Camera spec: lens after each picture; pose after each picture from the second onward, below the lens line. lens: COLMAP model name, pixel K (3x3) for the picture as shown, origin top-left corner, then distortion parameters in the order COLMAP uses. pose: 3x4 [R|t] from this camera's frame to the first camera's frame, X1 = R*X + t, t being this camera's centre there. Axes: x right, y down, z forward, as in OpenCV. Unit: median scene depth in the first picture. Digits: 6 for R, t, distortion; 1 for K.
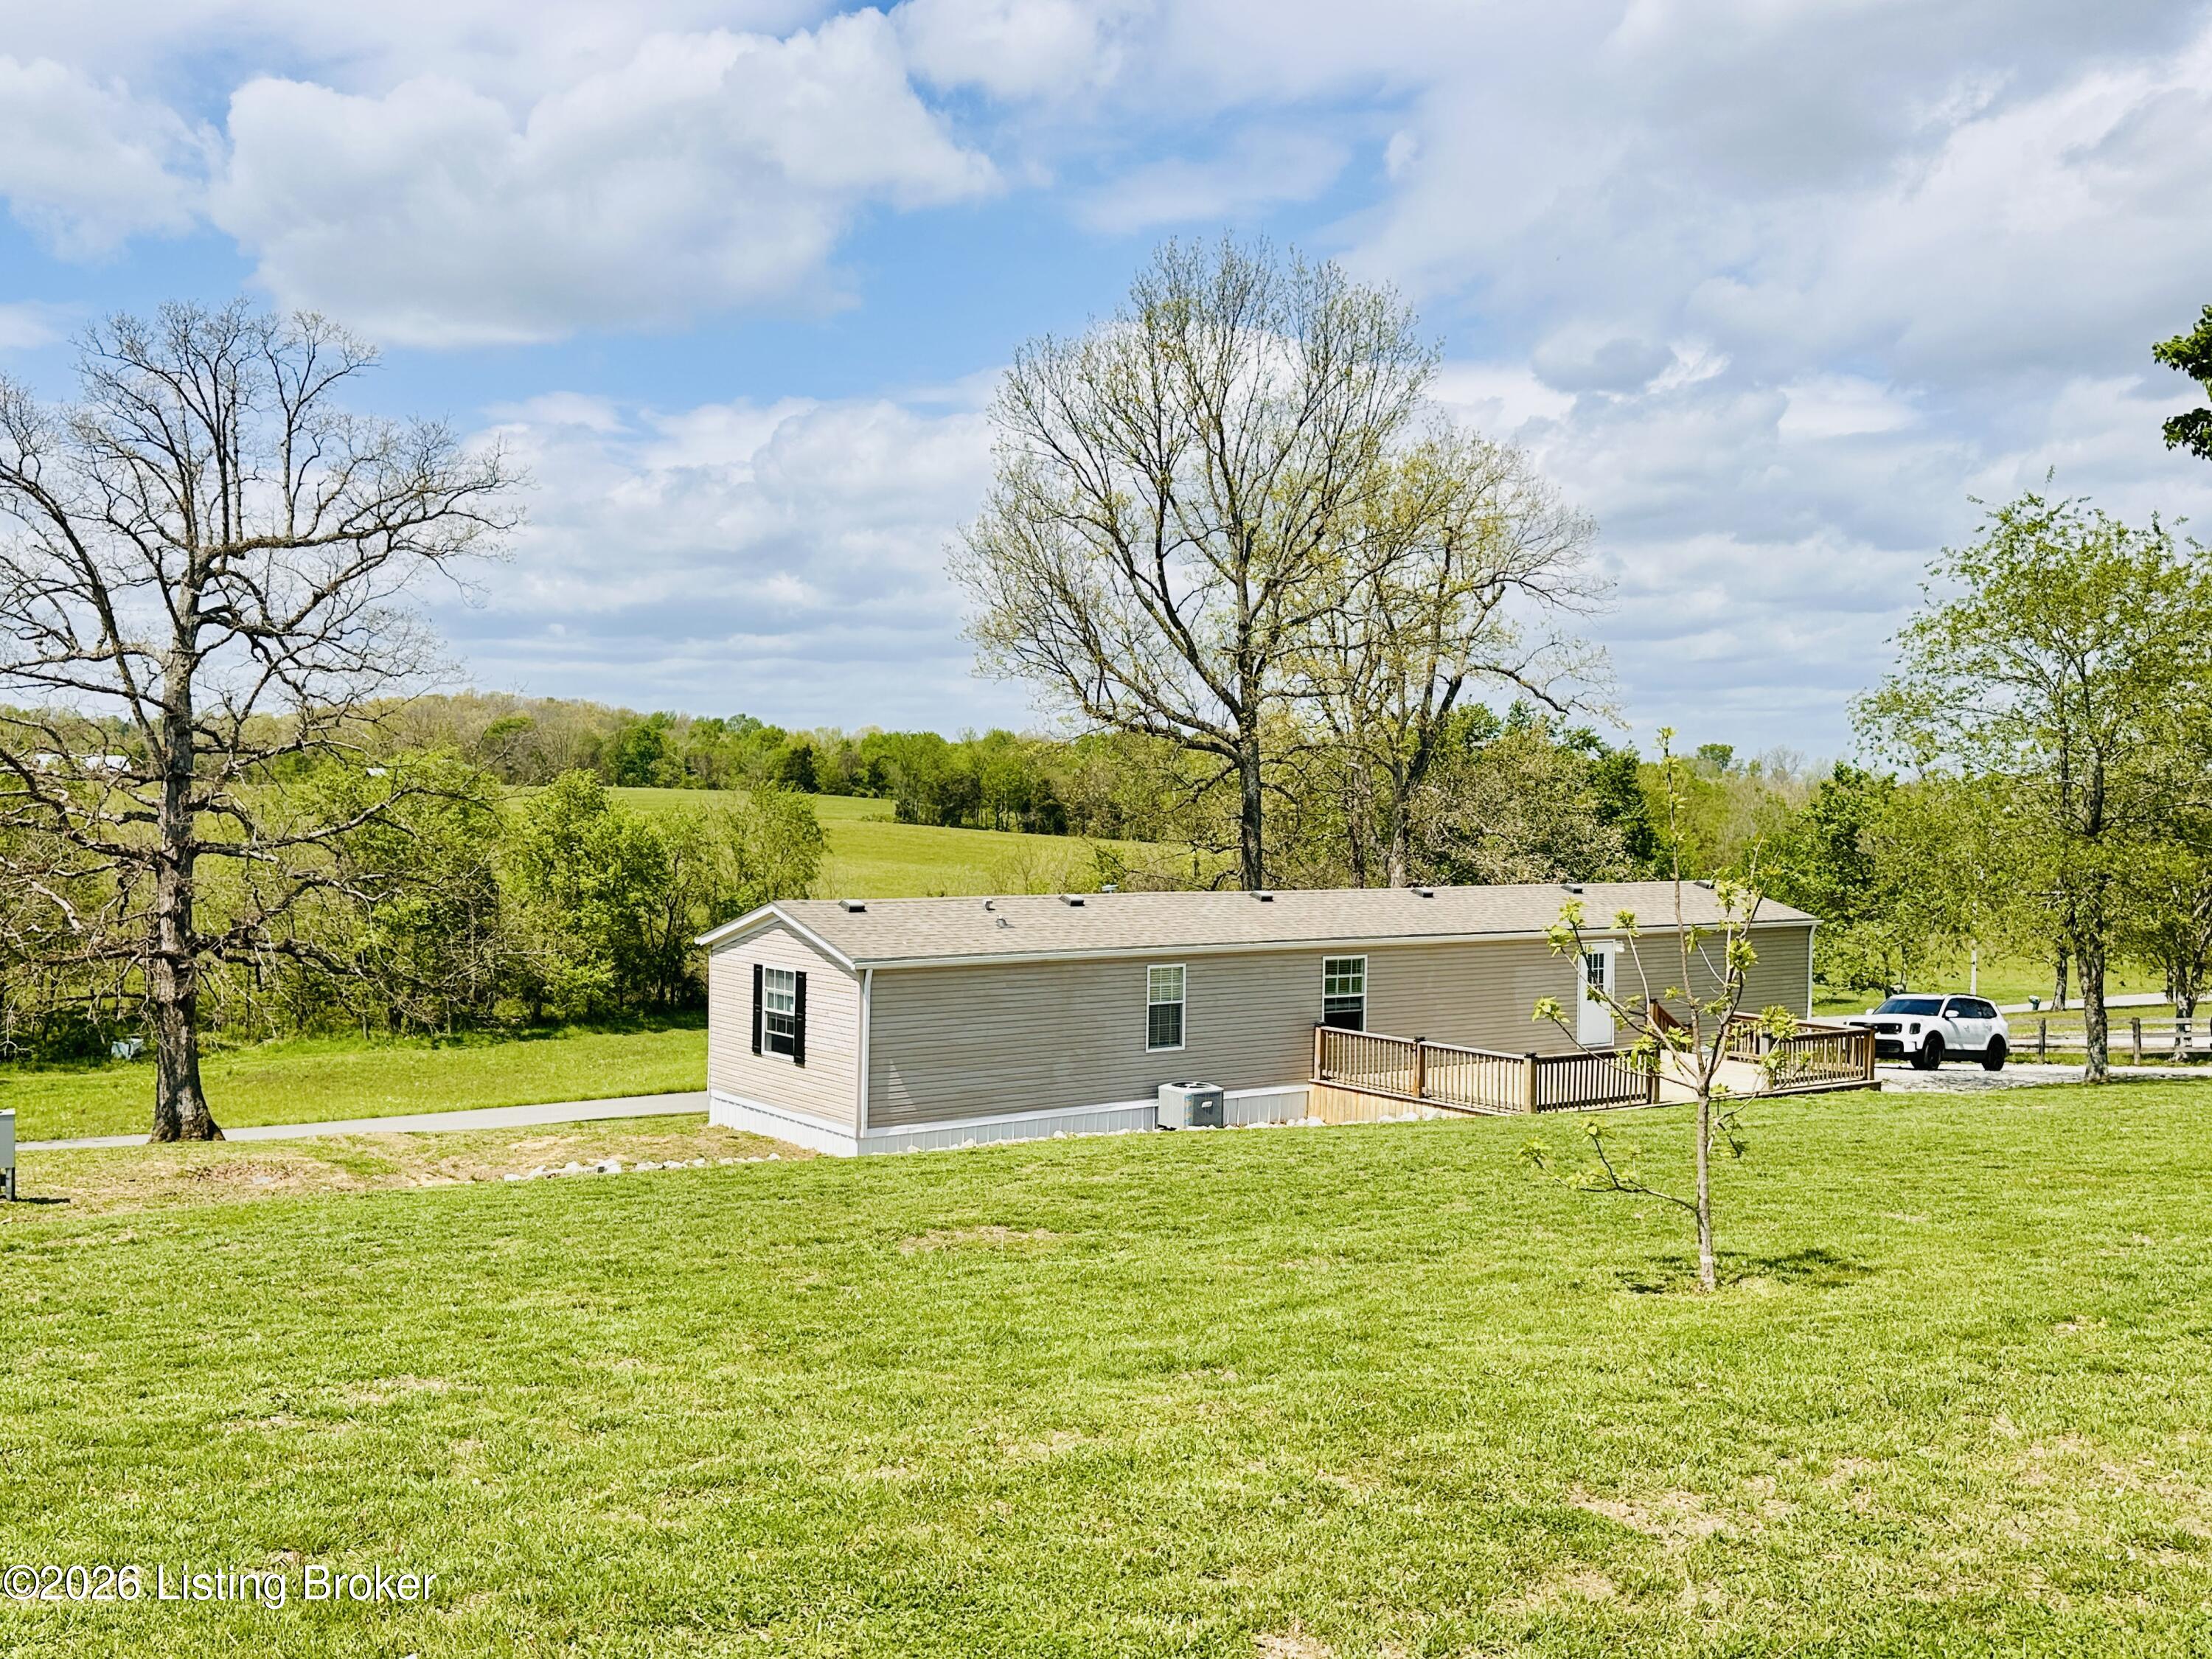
lens RADIAL K [[1961.8, 0, 1106.0], [0, 1961.8, 829.5], [0, 0, 1]] dist [0.184109, -0.351792]
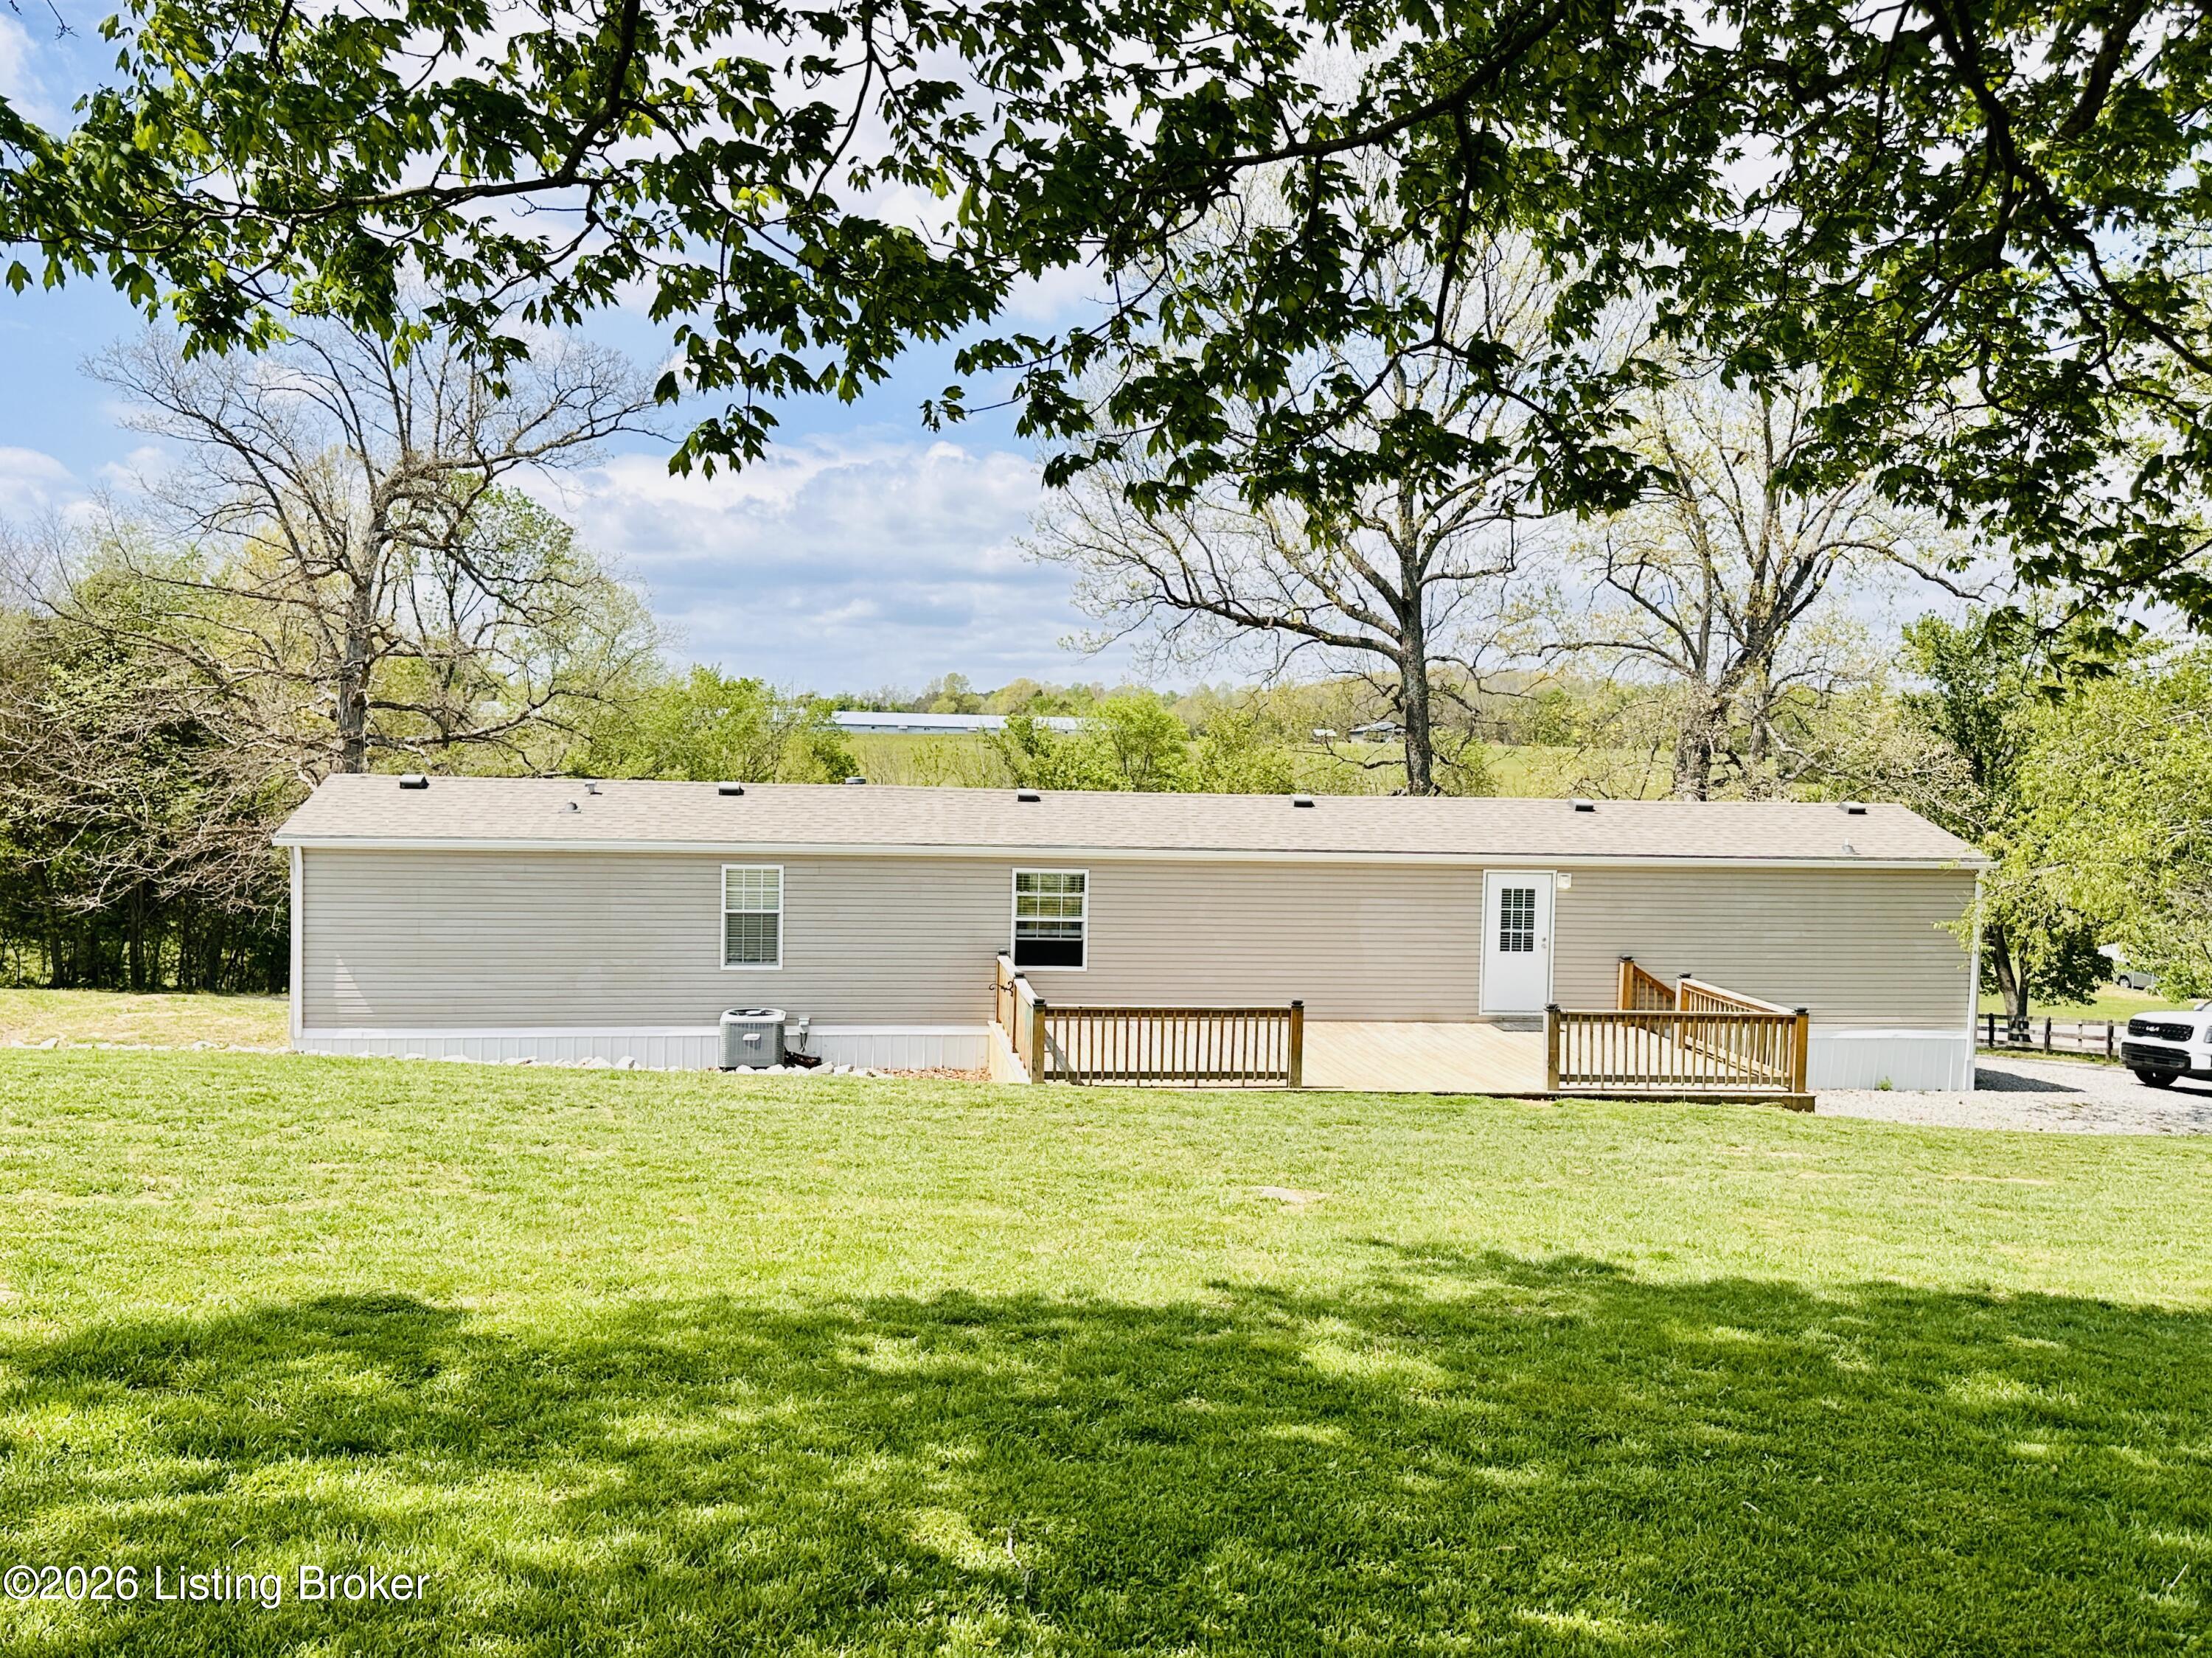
lens RADIAL K [[1777.3, 0, 1106.0], [0, 1777.3, 829.0], [0, 0, 1]] dist [0.171321, -0.295737]
pose [[0.872795, 0.029276, -0.487208, 0.487231], [-0.018229, 0.999458, 0.027401, 0.028076], [0.487746, -0.015034, 0.872856, 0.388253]]
